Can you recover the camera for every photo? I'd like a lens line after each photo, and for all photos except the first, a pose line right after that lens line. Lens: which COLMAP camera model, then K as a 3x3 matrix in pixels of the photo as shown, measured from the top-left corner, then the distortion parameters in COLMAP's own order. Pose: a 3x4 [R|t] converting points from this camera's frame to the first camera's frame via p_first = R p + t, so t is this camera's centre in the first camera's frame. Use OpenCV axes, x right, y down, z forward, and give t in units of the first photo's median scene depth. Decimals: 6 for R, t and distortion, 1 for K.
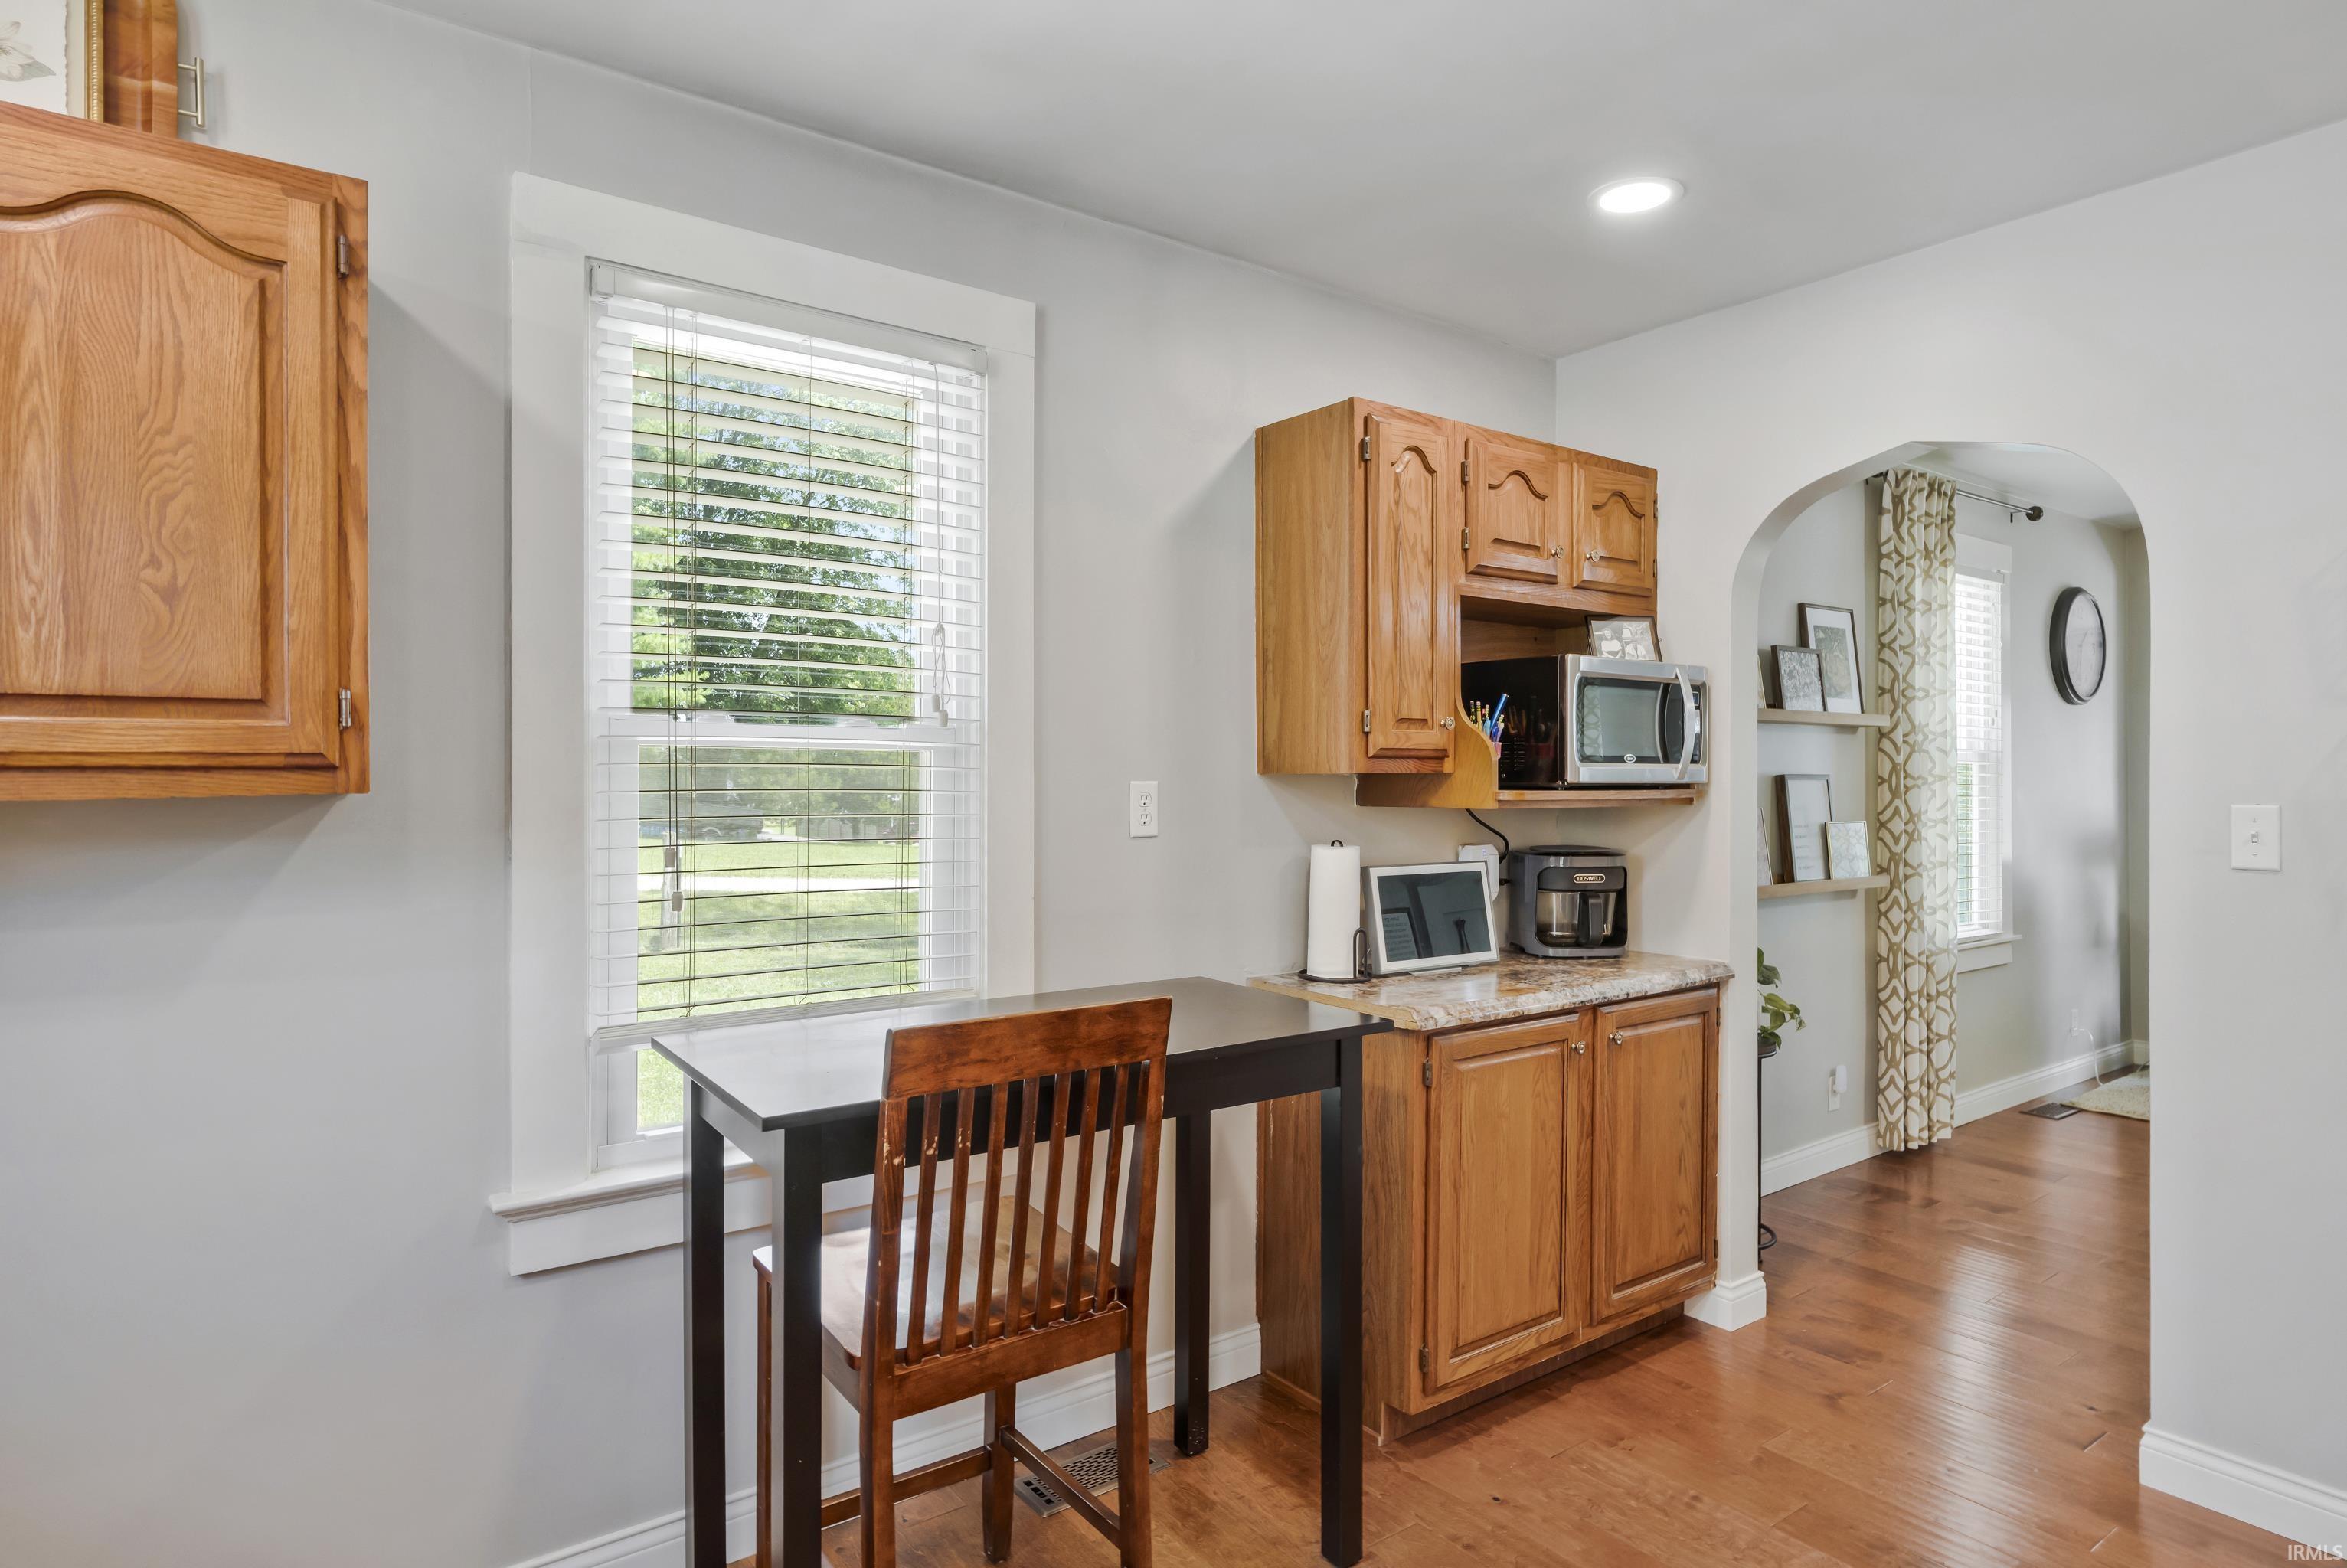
lens RADIAL K [[1299.6, 0, 1173.0], [0, 1299.6, 783.5], [0, 0, 1]] dist [0.002899, 0.001296]
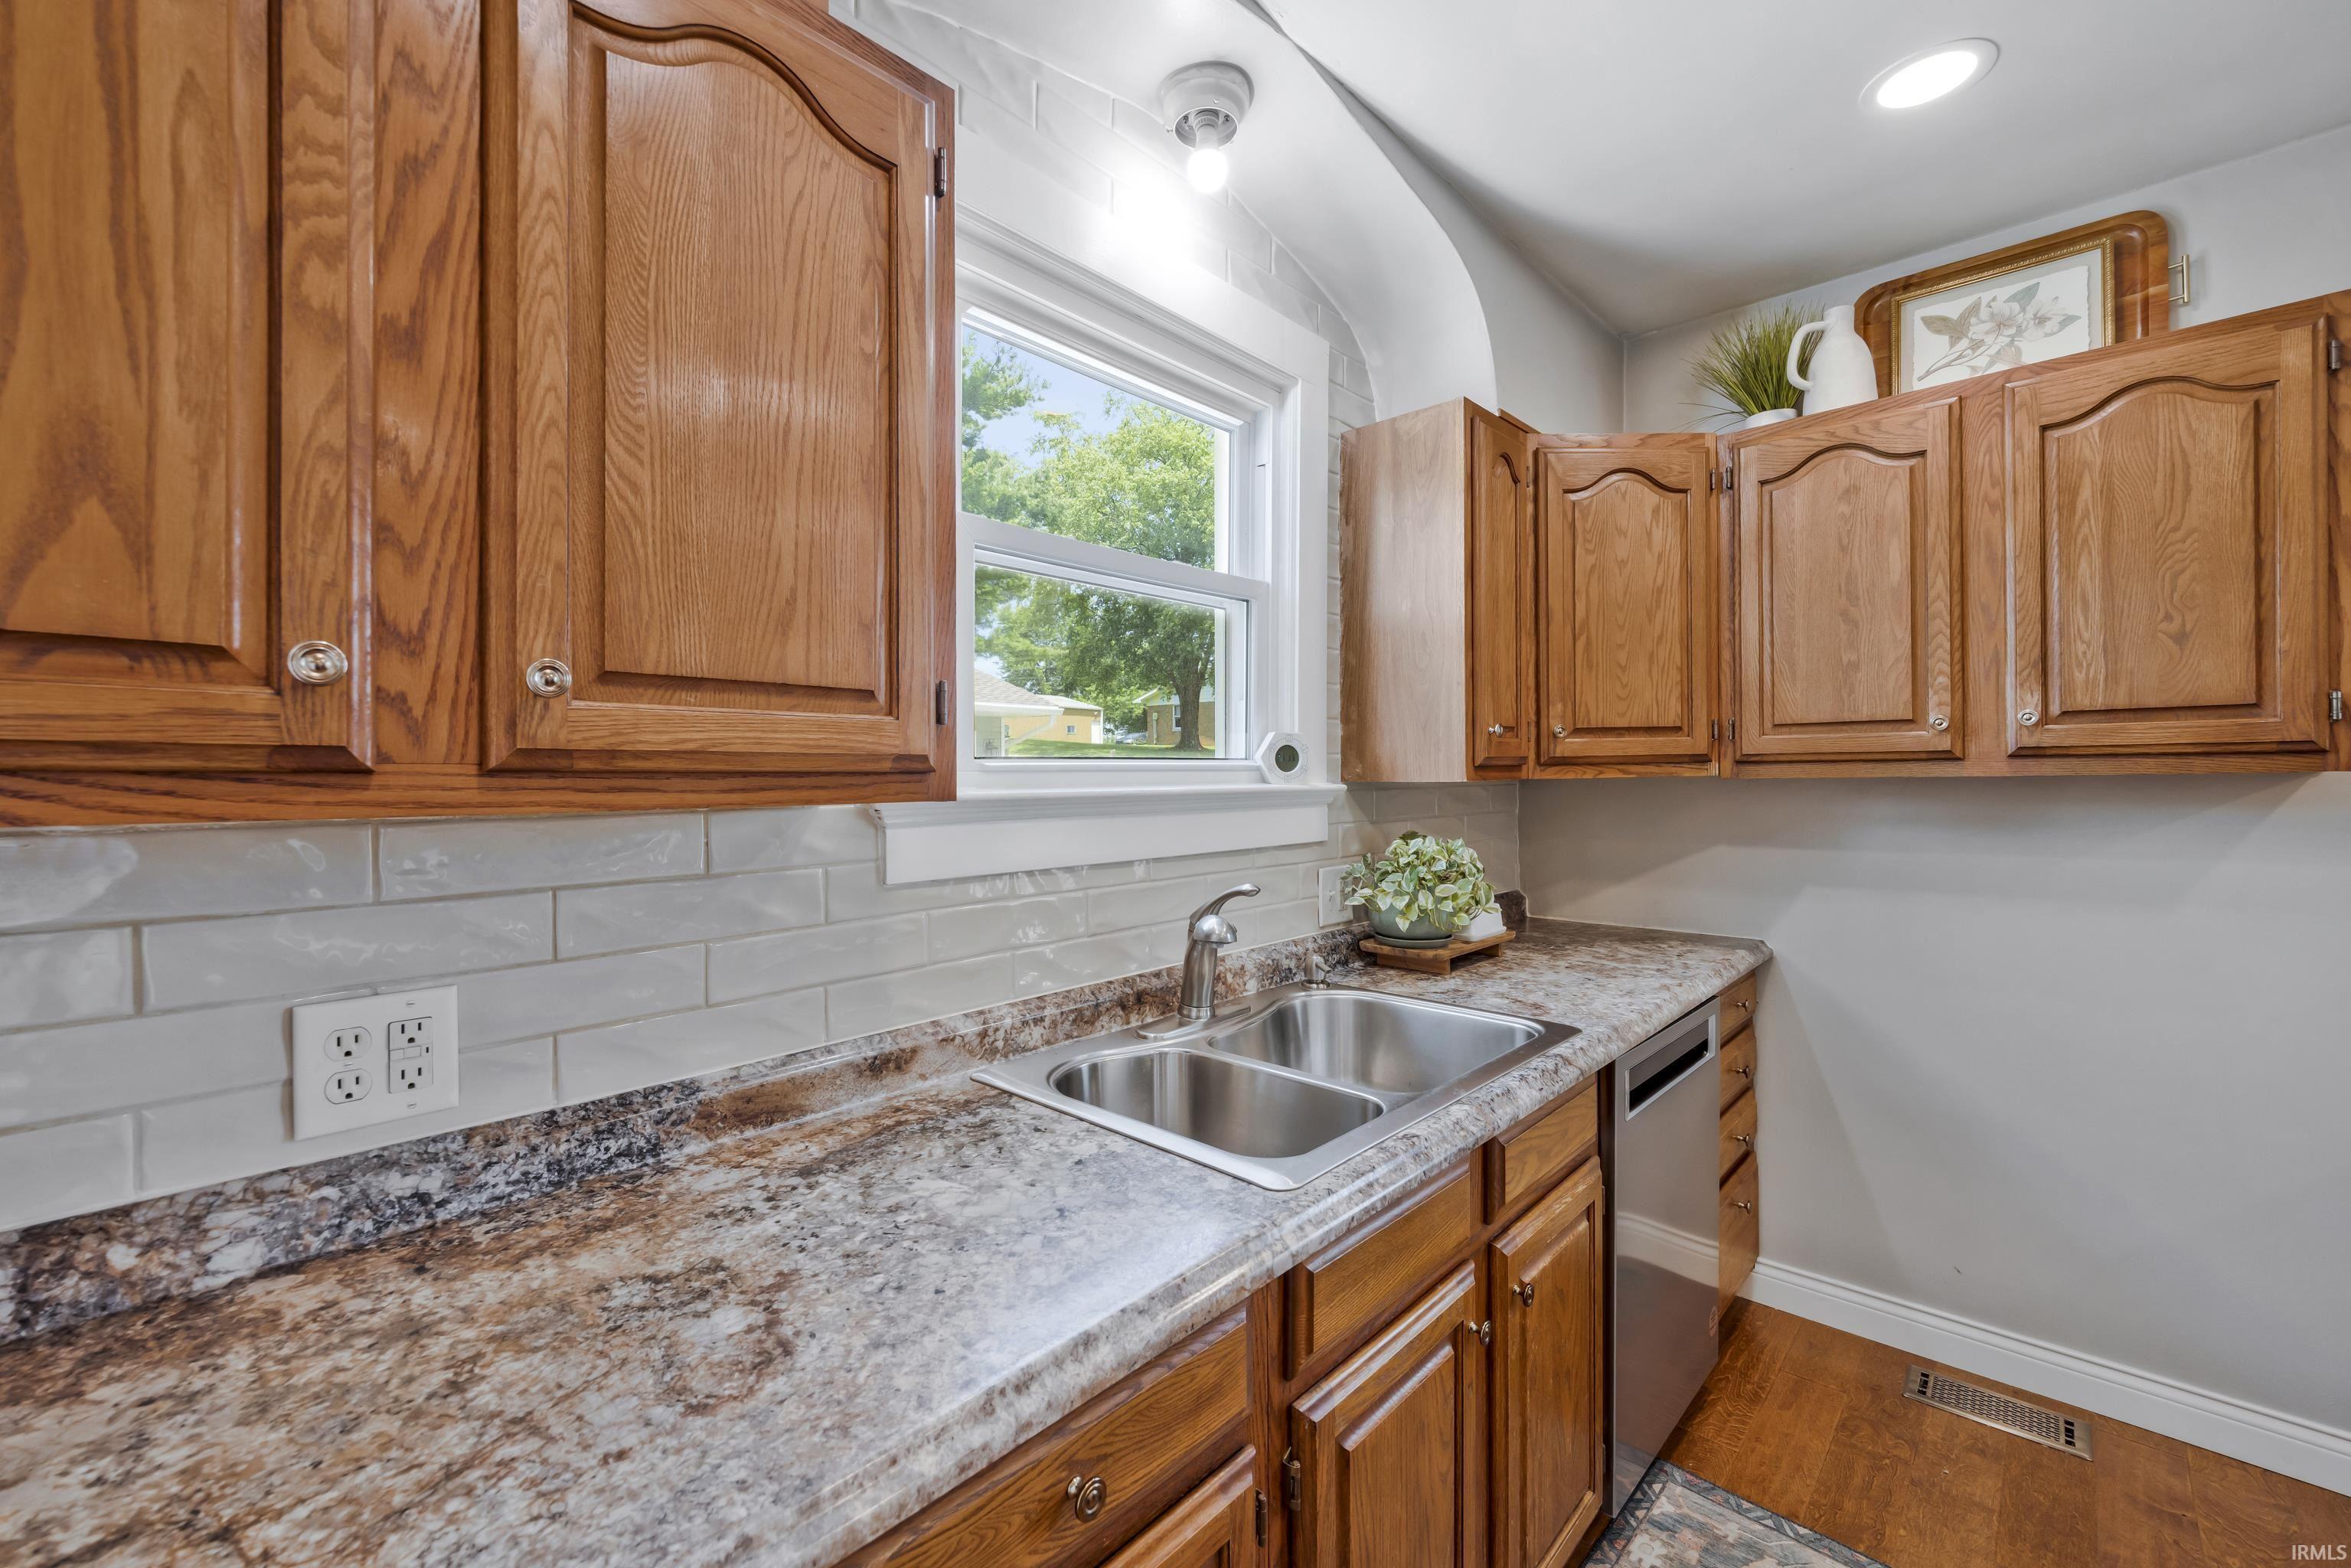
lens RADIAL K [[953.1, 0, 1173.5], [0, 953.1, 772.7], [0, 0, 1]] dist [0.002784, 0.000523]
pose [[0.180545, 0.001993, -0.983565, 0.095900], [0.002652, 0.999993, 0.002513, 0.003677], [0.983563, -0.003062, 0.180539, -0.319961]]
